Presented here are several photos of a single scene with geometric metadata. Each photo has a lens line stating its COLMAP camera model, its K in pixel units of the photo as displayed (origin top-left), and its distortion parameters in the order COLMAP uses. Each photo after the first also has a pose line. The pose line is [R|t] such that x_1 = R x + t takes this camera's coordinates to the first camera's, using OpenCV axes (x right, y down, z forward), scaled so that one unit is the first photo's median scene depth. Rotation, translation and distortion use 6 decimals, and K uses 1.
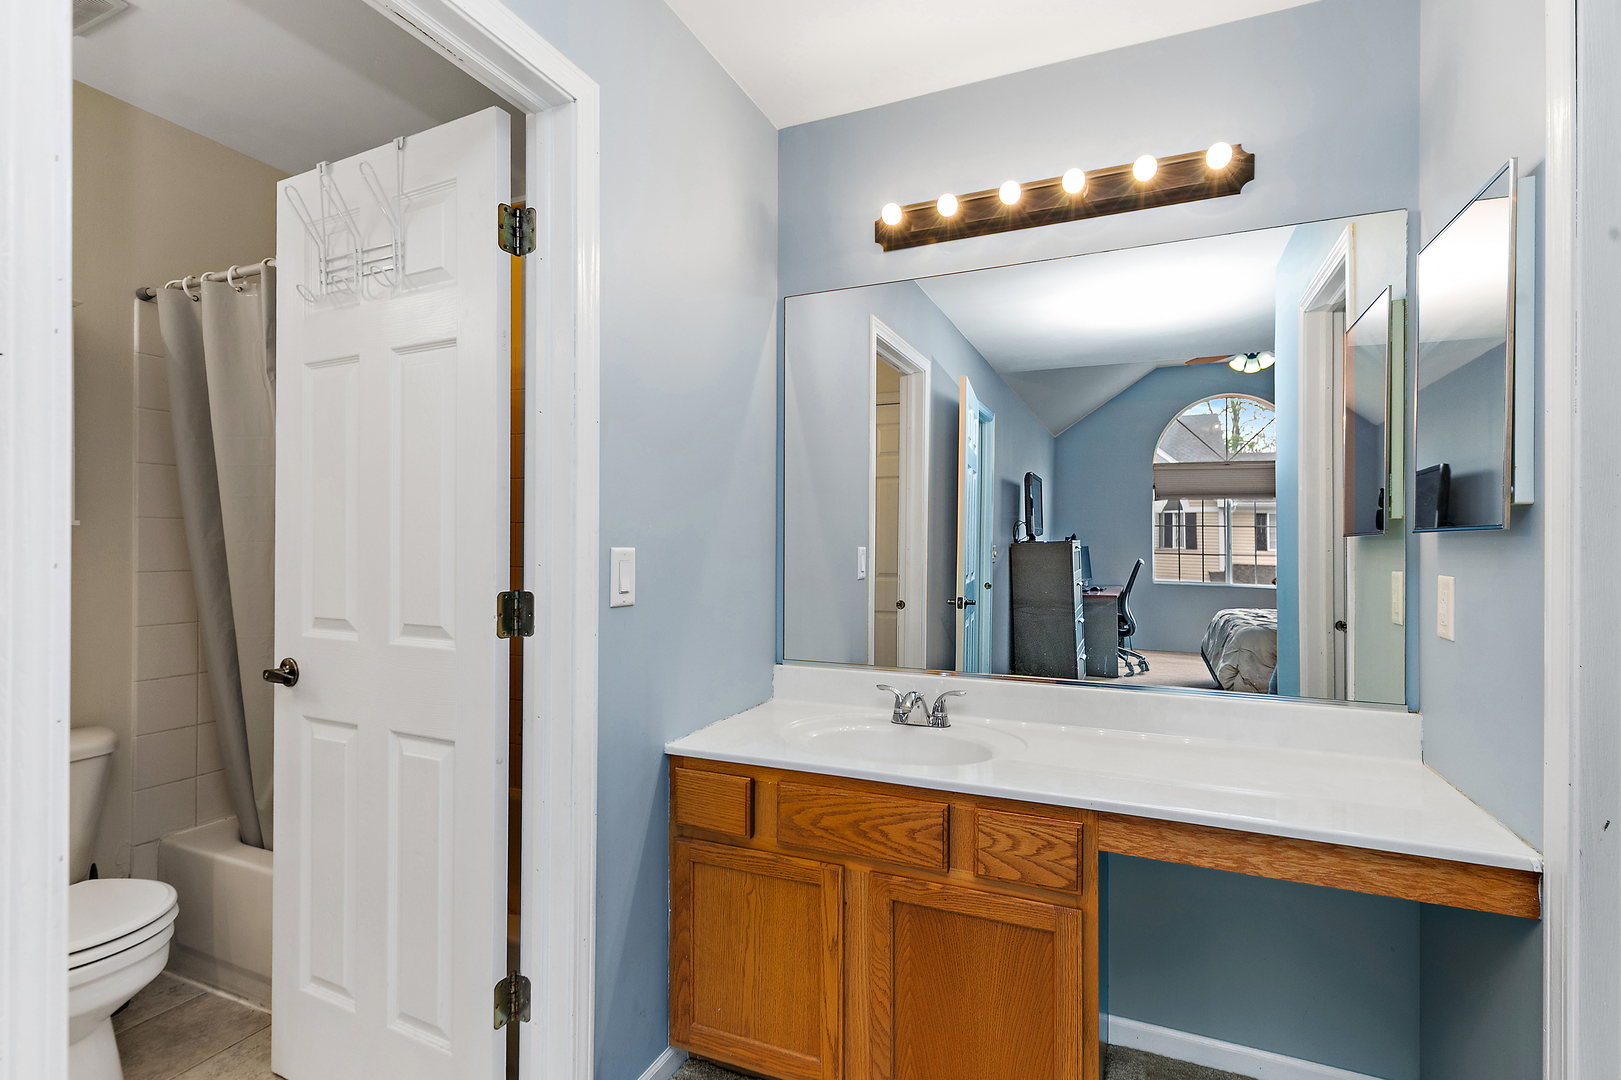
lens RADIAL K [[747.4, 0, 820.3], [0, 747.4, 542.3], [0, 0, 1]] dist [0.007490, -0.001462]
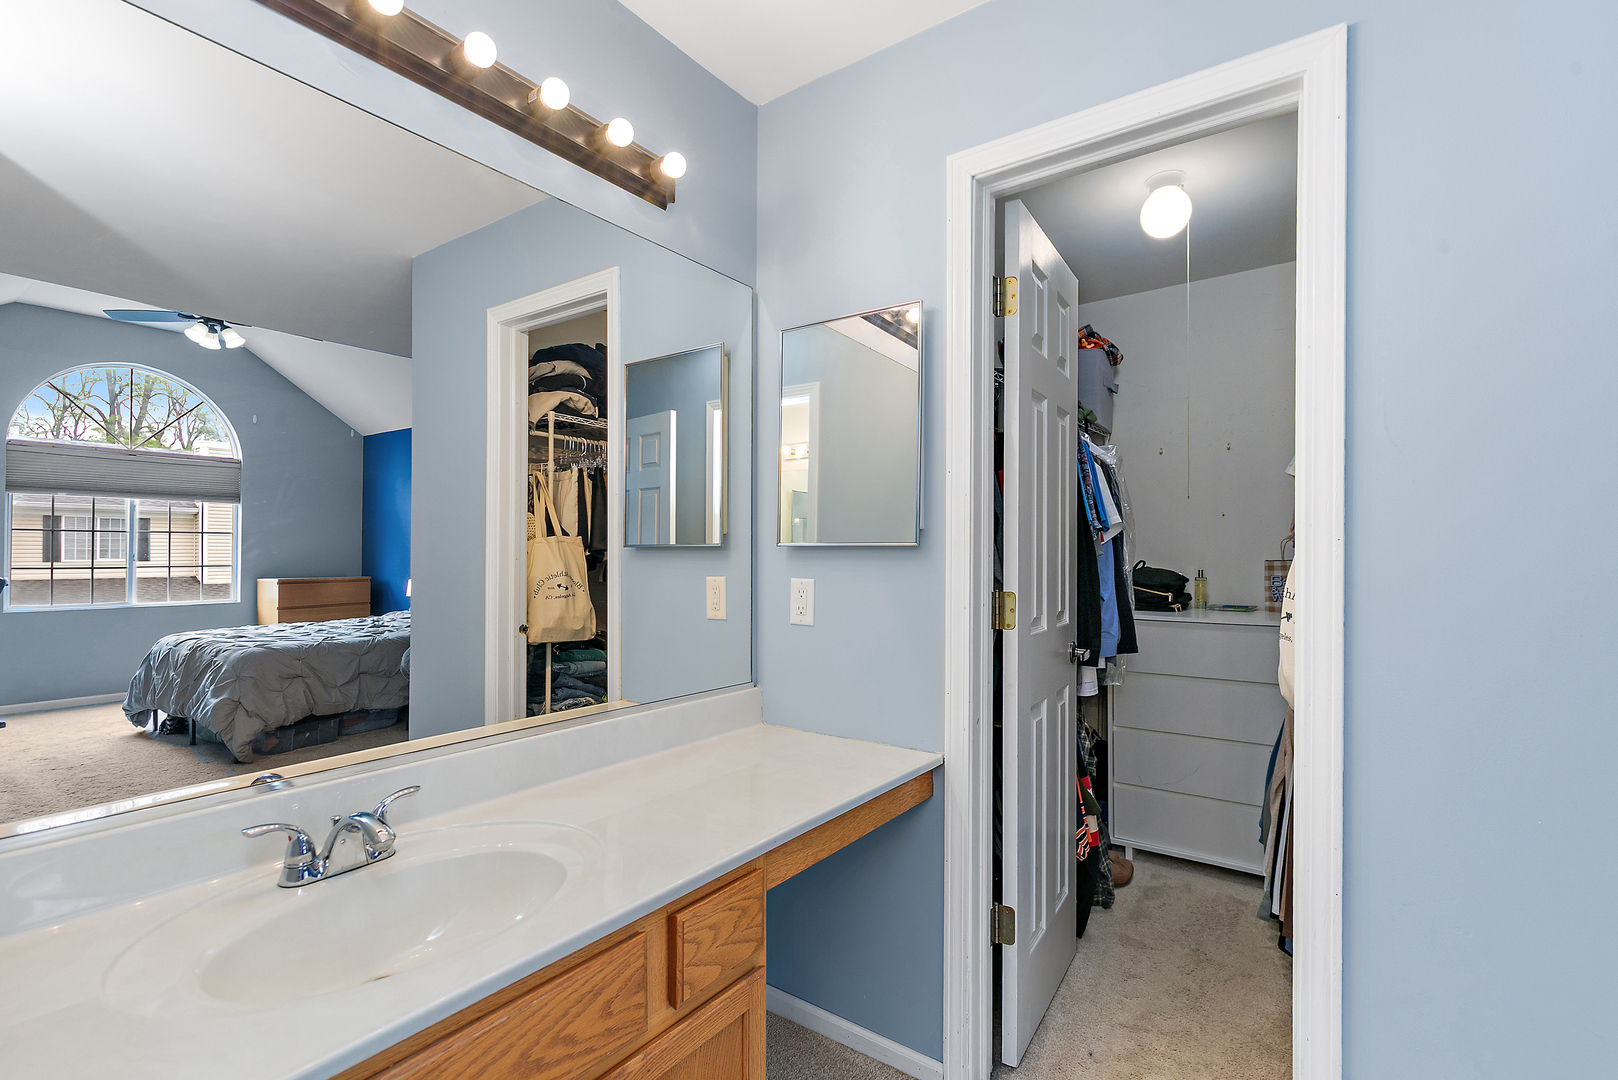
lens RADIAL K [[746.0, 0, 806.0], [0, 746.0, 547.0], [0, 0, 1]] dist [0.007490, -0.001462]
pose [[0.228960, 0.003100, 0.973431, -0.435694], [0.001873, 0.999992, -0.003625, -0.001986], [-0.973434, 0.002653, 0.228953, 0.647280]]
